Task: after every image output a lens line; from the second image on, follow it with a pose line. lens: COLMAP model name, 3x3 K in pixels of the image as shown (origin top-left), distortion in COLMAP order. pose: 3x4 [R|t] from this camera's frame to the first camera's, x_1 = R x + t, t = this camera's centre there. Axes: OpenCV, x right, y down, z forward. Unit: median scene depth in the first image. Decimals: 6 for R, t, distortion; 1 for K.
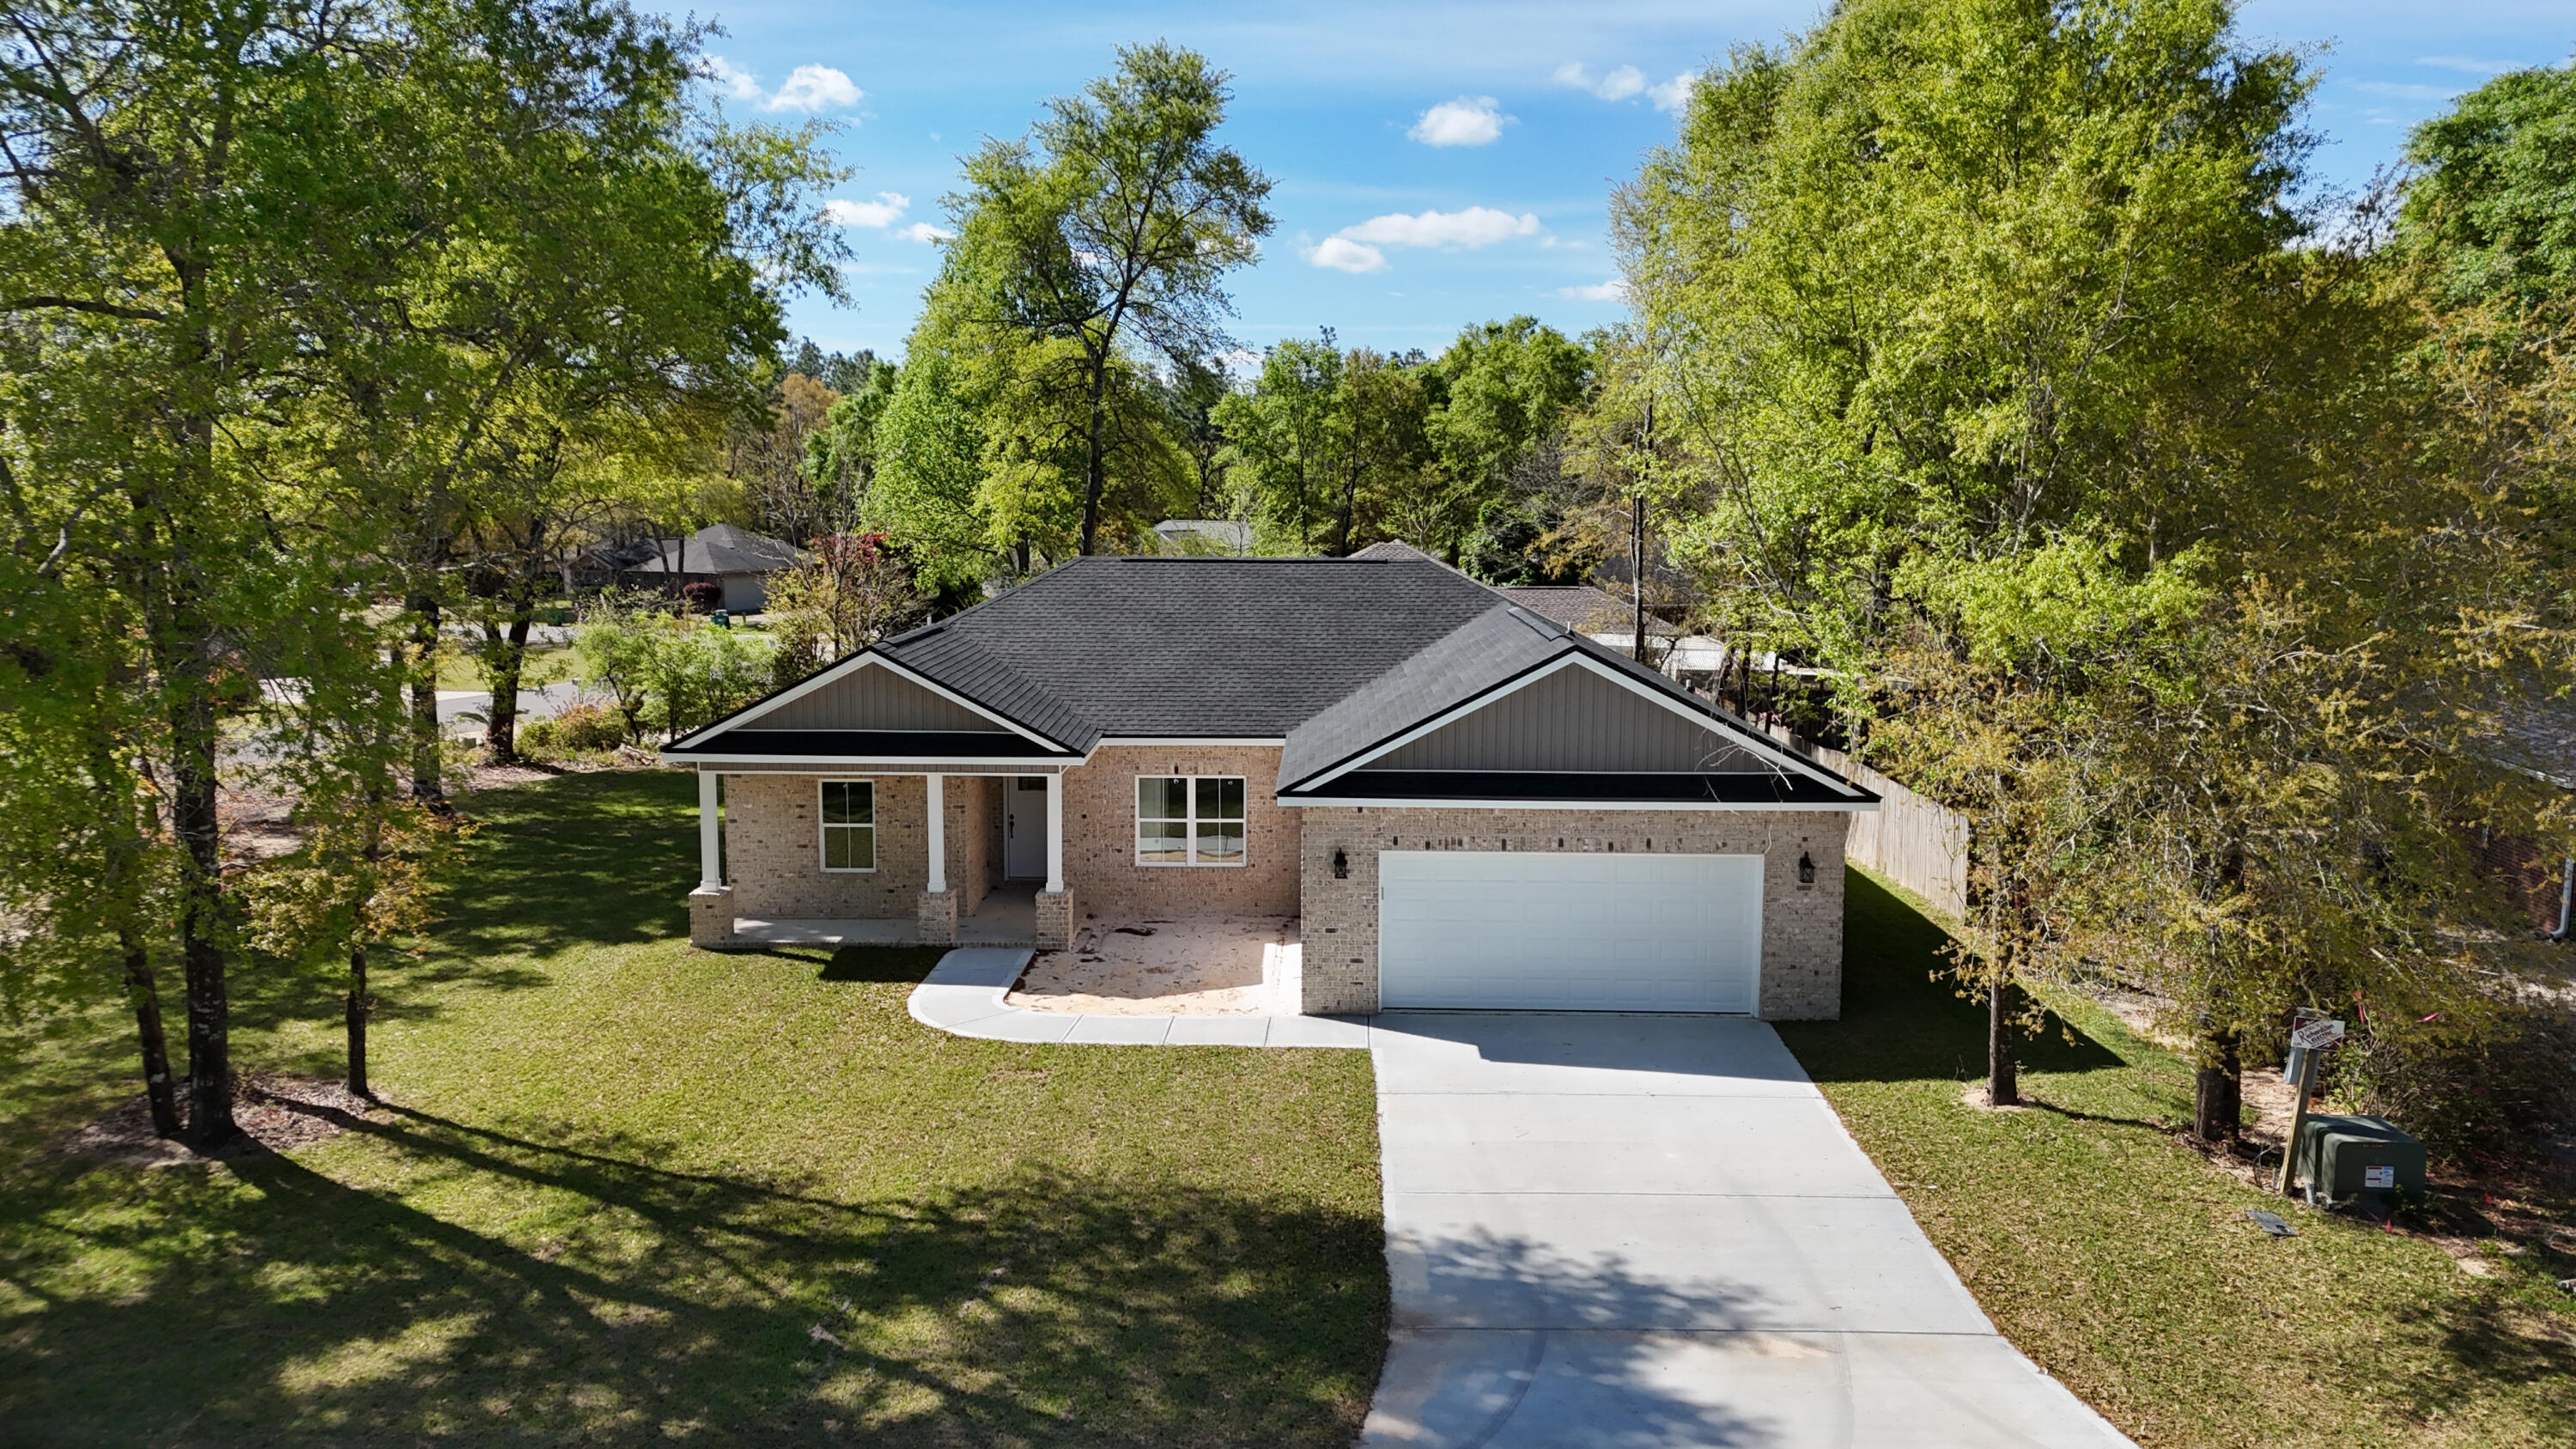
lens RADIAL K [[1823.2, 0, 1249.2], [0, 1823.2, 718.0], [0, 0, 1]] dist [0.068952, -0.000807]
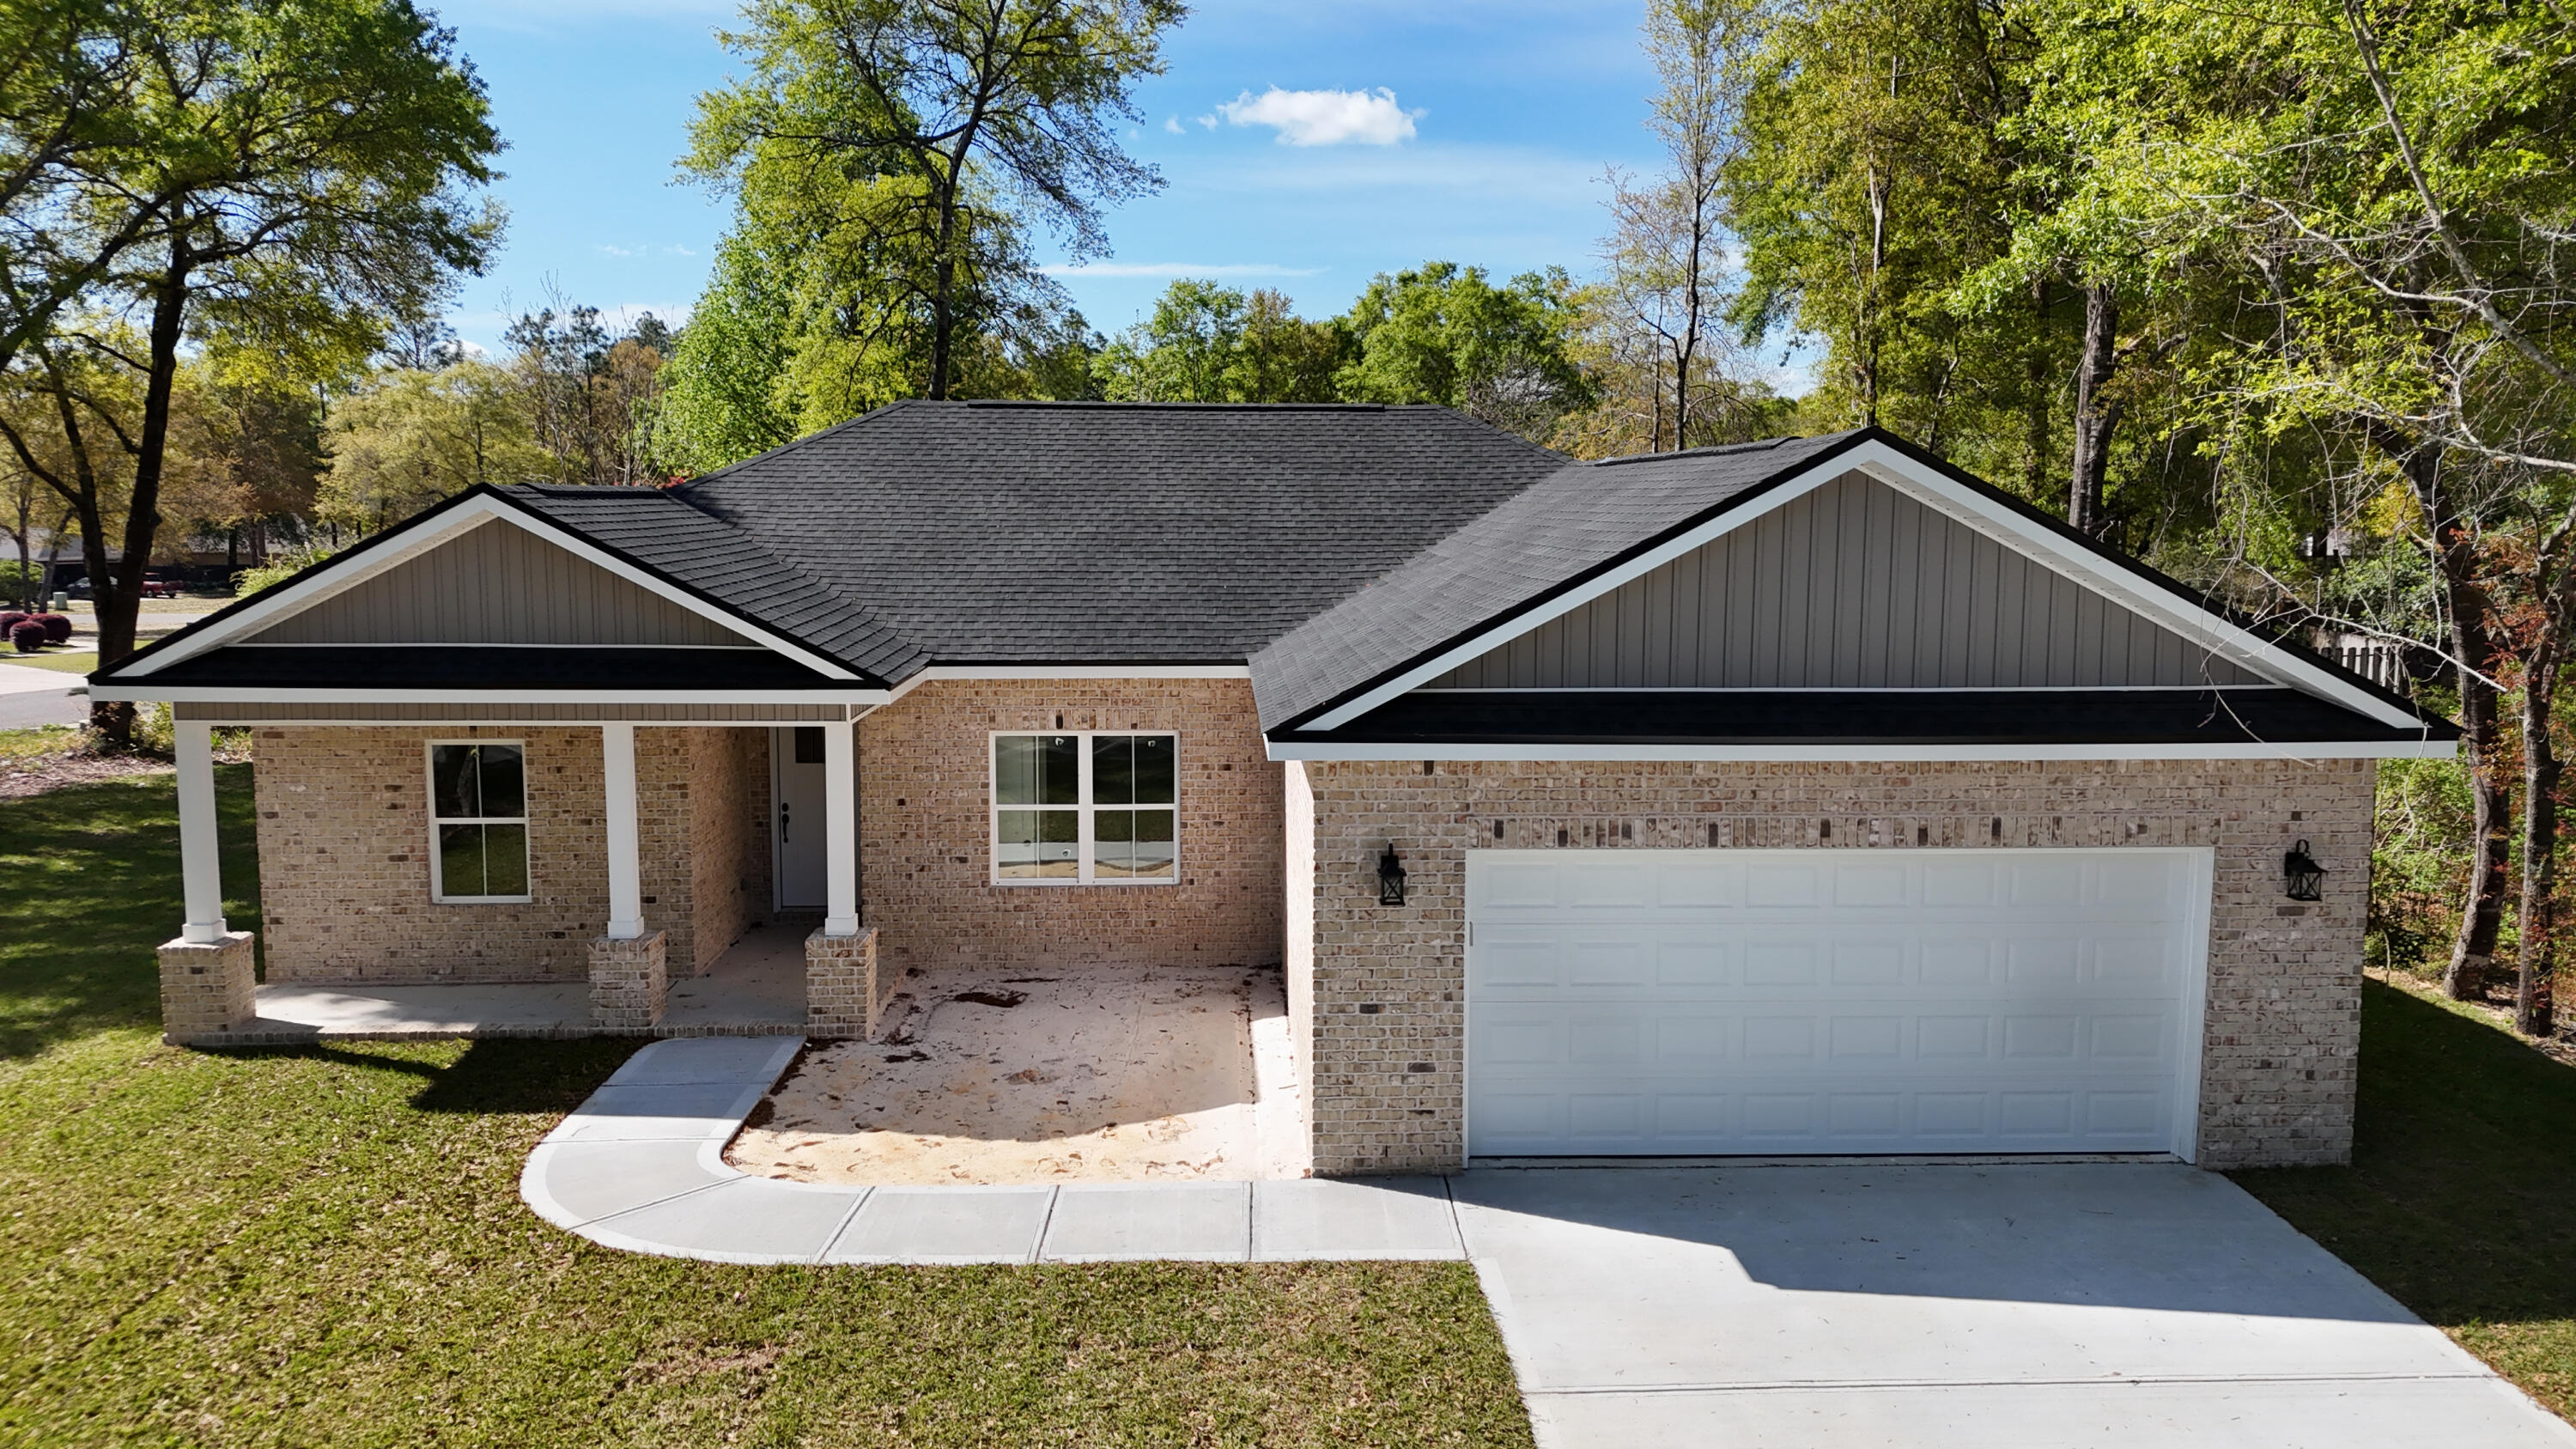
lens RADIAL K [[1903.7, 0, 1288.0], [0, 1903.7, 724.5], [0, 0, 1]] dist [0.038269, -0.000429]
pose [[0.996682, -0.006622, 0.081119, -0.017694], [0.006688, 0.999977, -0.000549, 0.033230], [-0.081114, 0.001090, 0.996704, 0.416755]]
